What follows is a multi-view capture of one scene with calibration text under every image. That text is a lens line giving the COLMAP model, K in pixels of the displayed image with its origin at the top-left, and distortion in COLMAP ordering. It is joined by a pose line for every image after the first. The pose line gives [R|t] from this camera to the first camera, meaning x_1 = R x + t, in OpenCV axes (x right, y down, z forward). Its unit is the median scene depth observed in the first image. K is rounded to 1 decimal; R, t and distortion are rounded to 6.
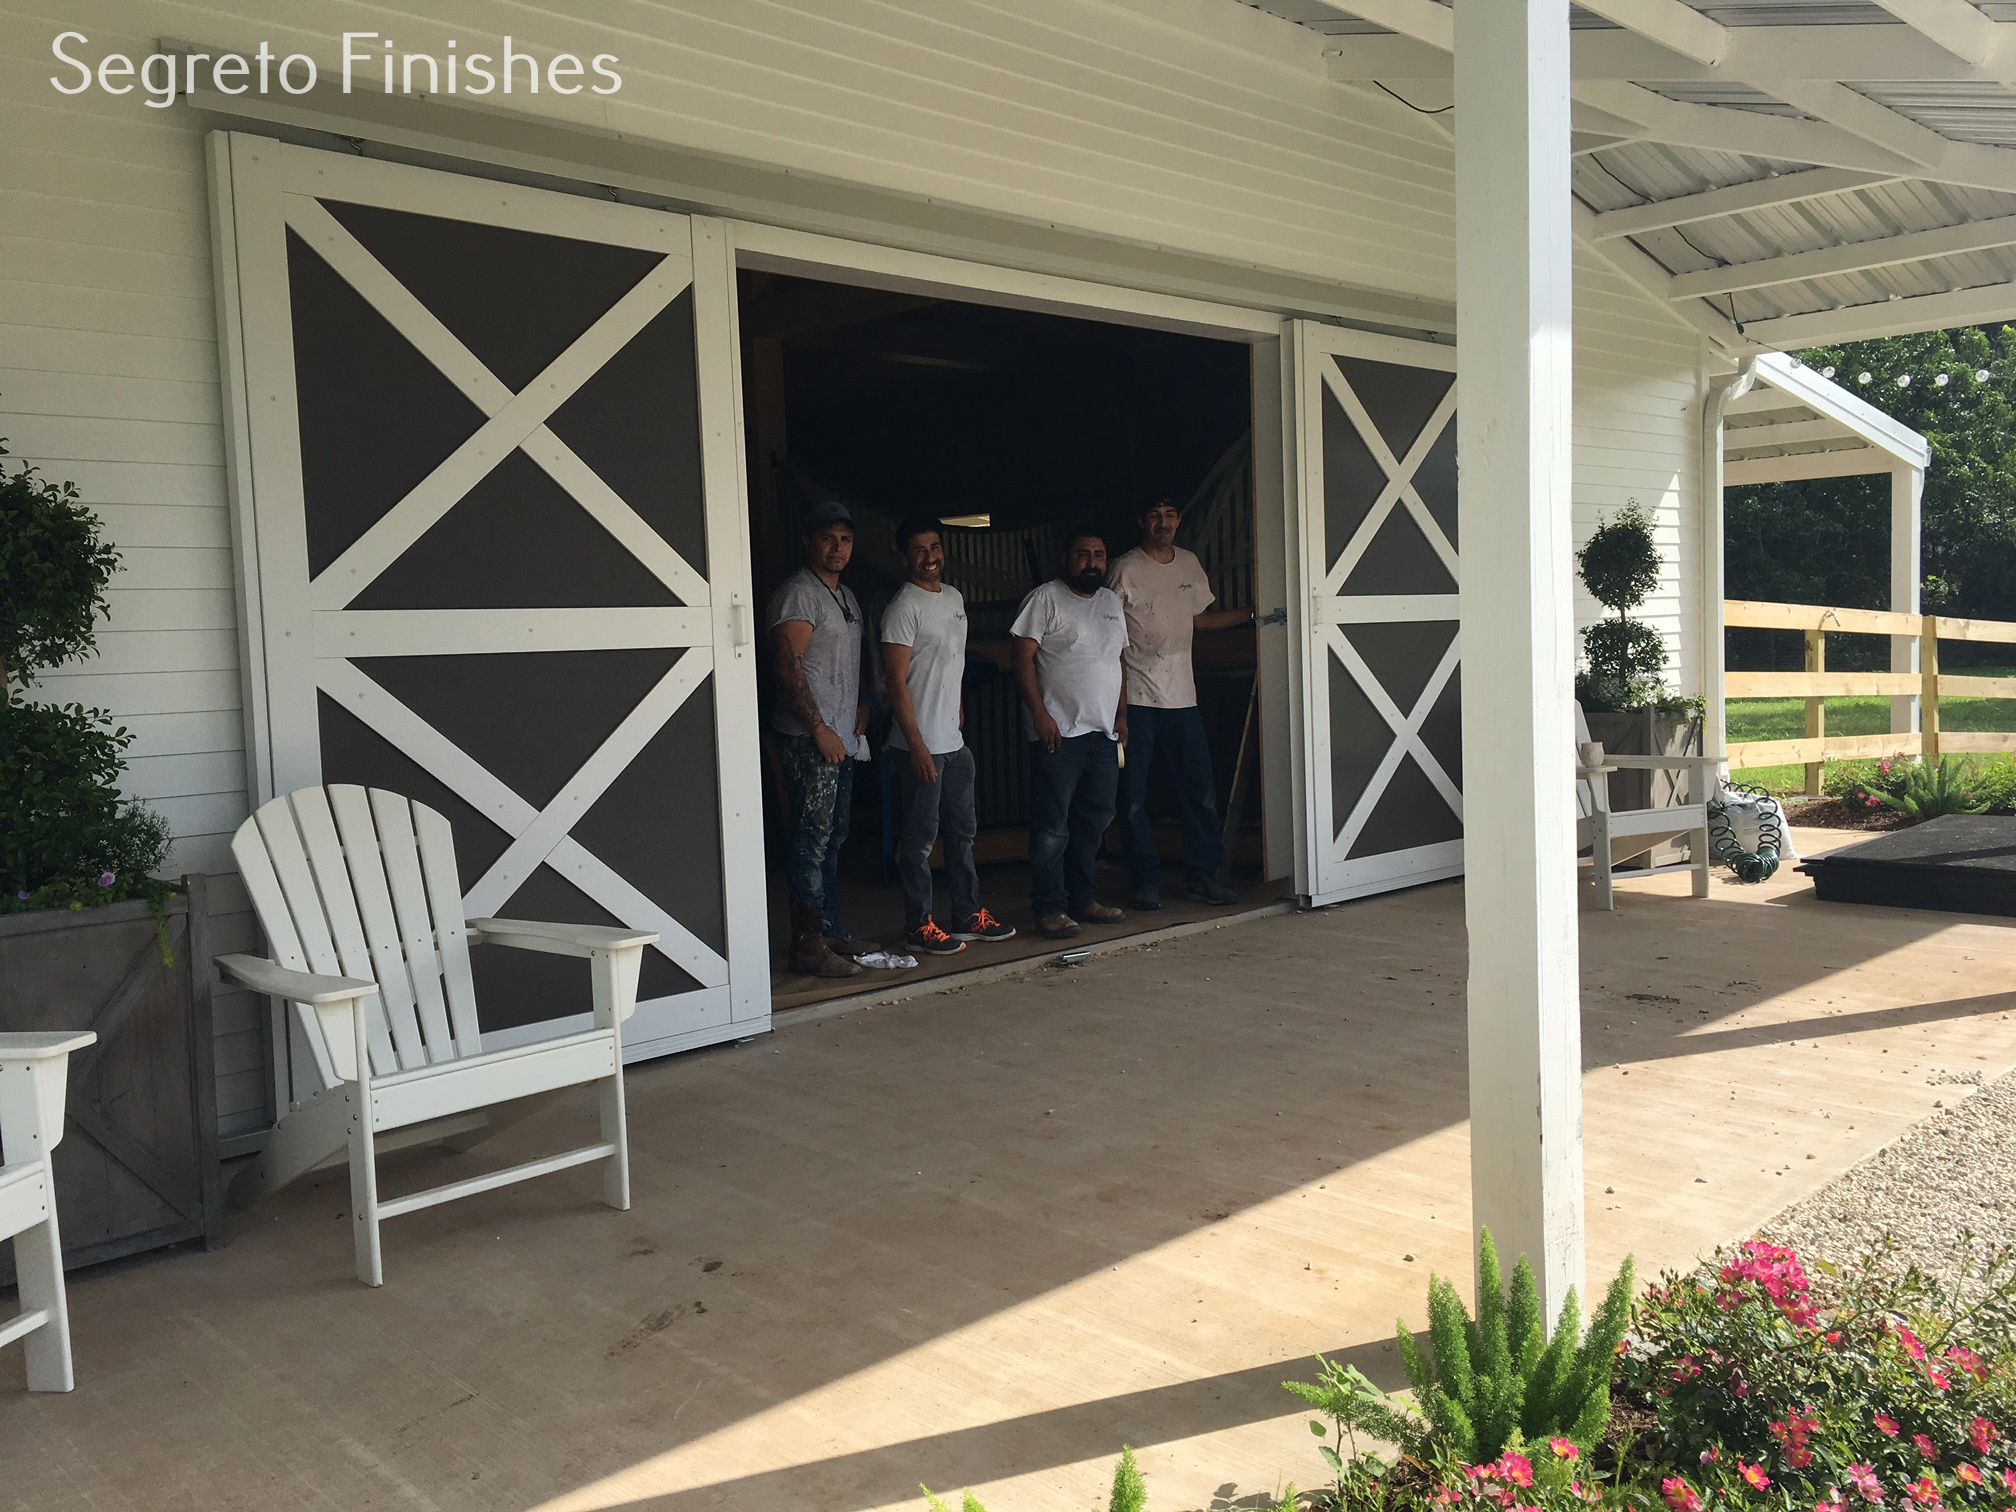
lens RADIAL K [[1789.3, 0, 1012.8], [0, 1789.3, 764.8], [0, 0, 1]] dist [-0.004581, -0.005579]
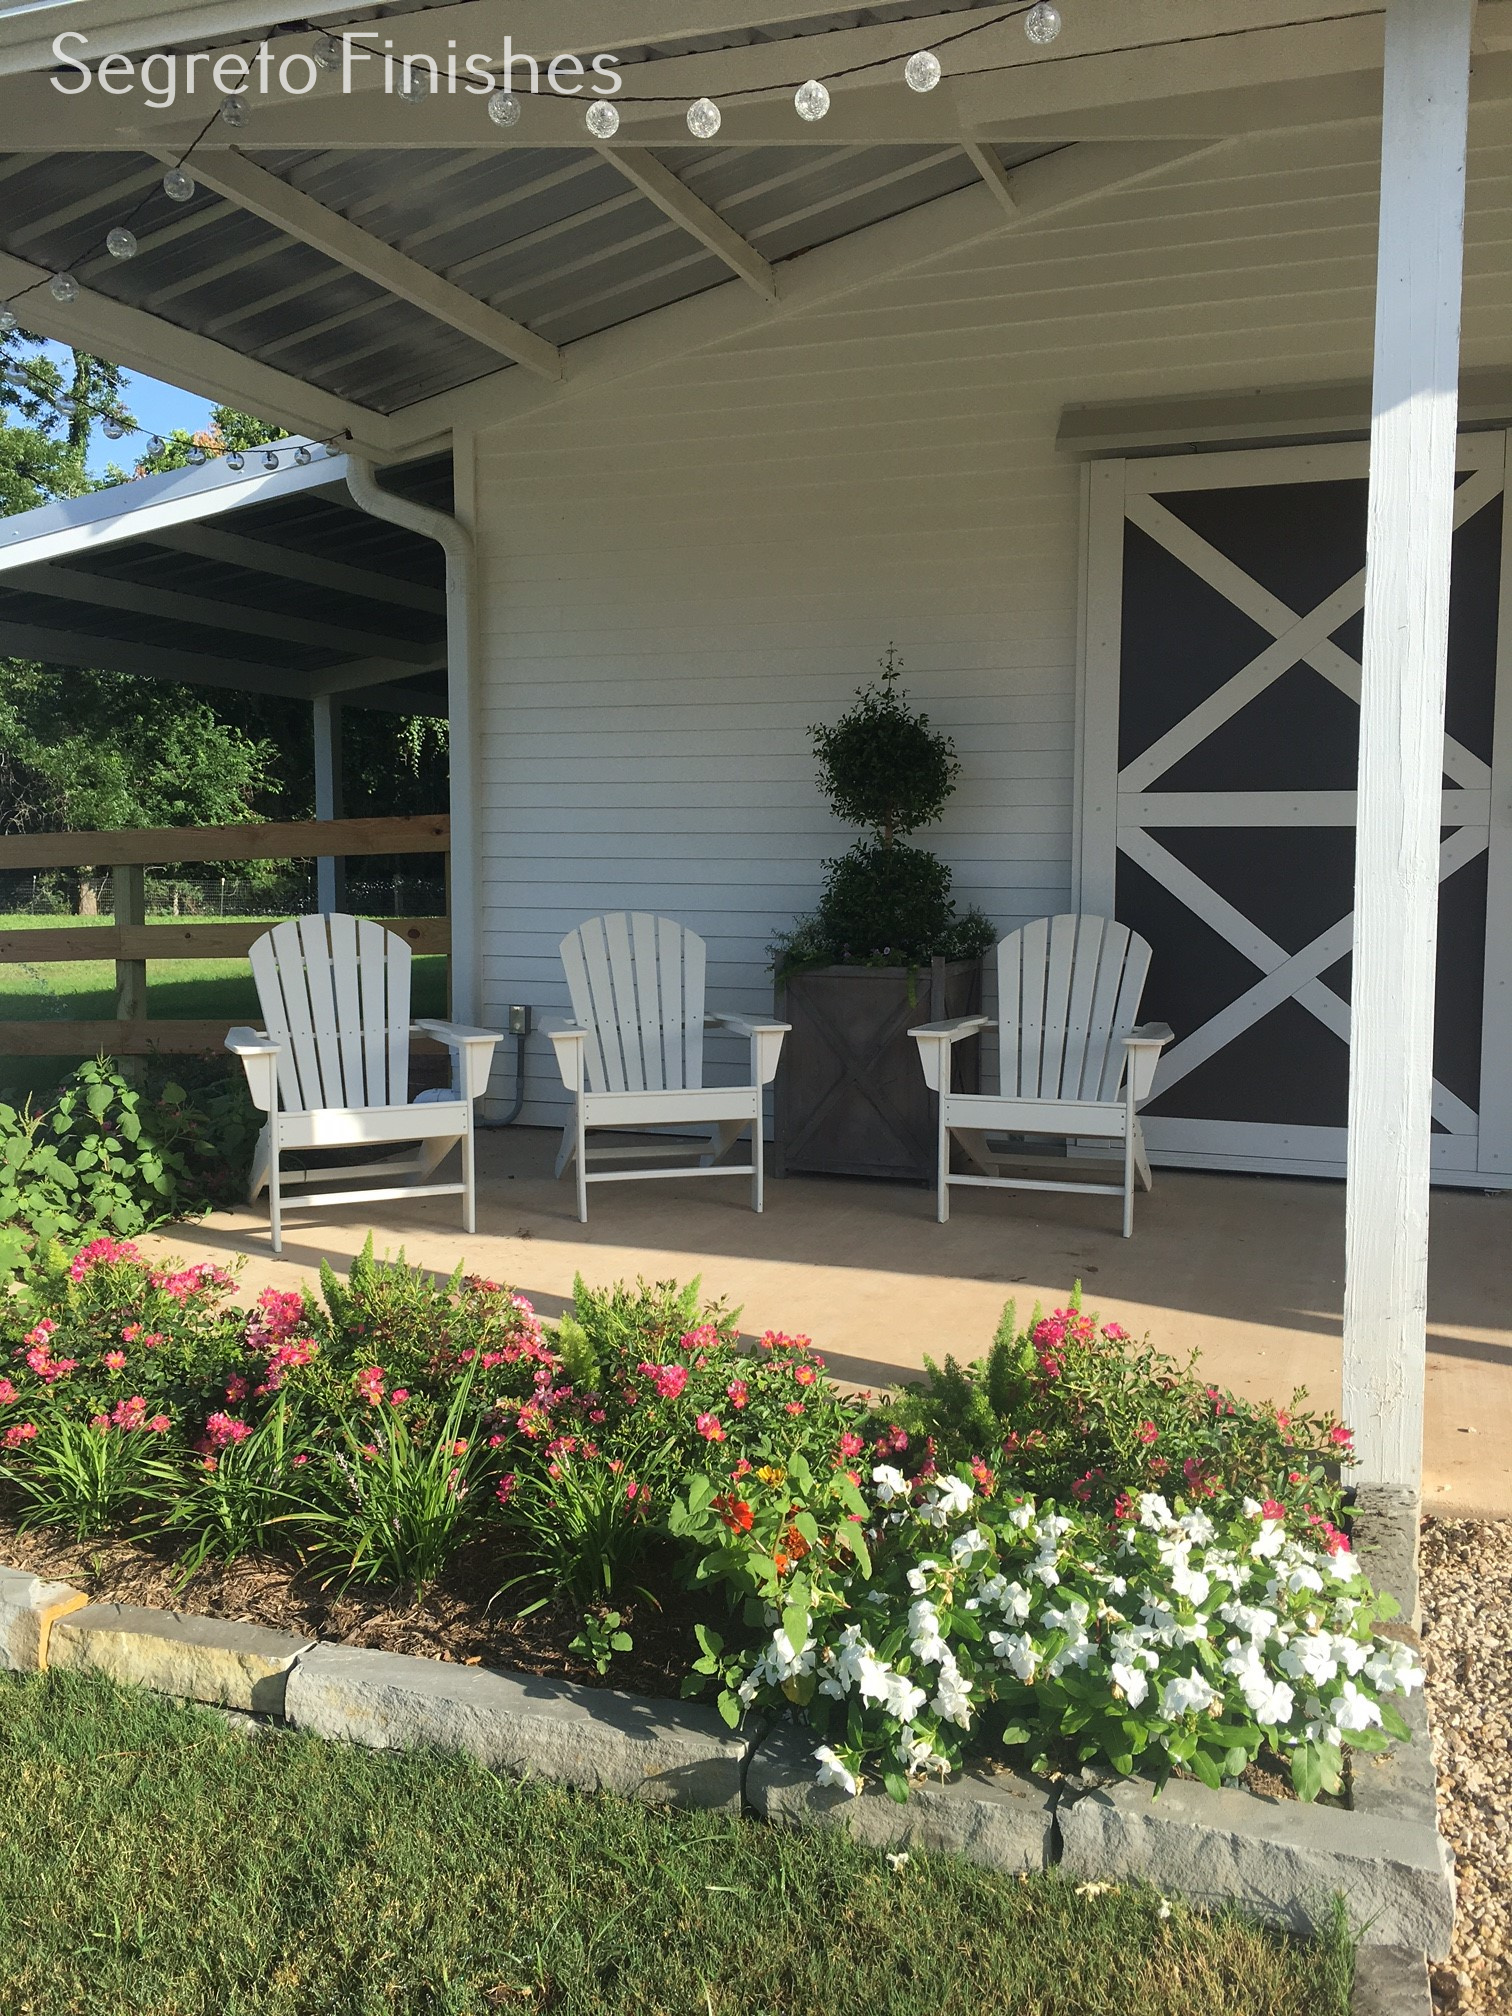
lens RADIAL K [[1789.3, 0, 758.9], [0, 1789.3, 1007.2], [0, 0, 1]] dist [-0.004581, -0.005579]
pose [[0.426126, 0.116776, -0.897095, 0.684351], [-0.089312, 0.992220, 0.086735, -0.013423], [0.900245, 0.043161, 0.433240, 0.127646]]
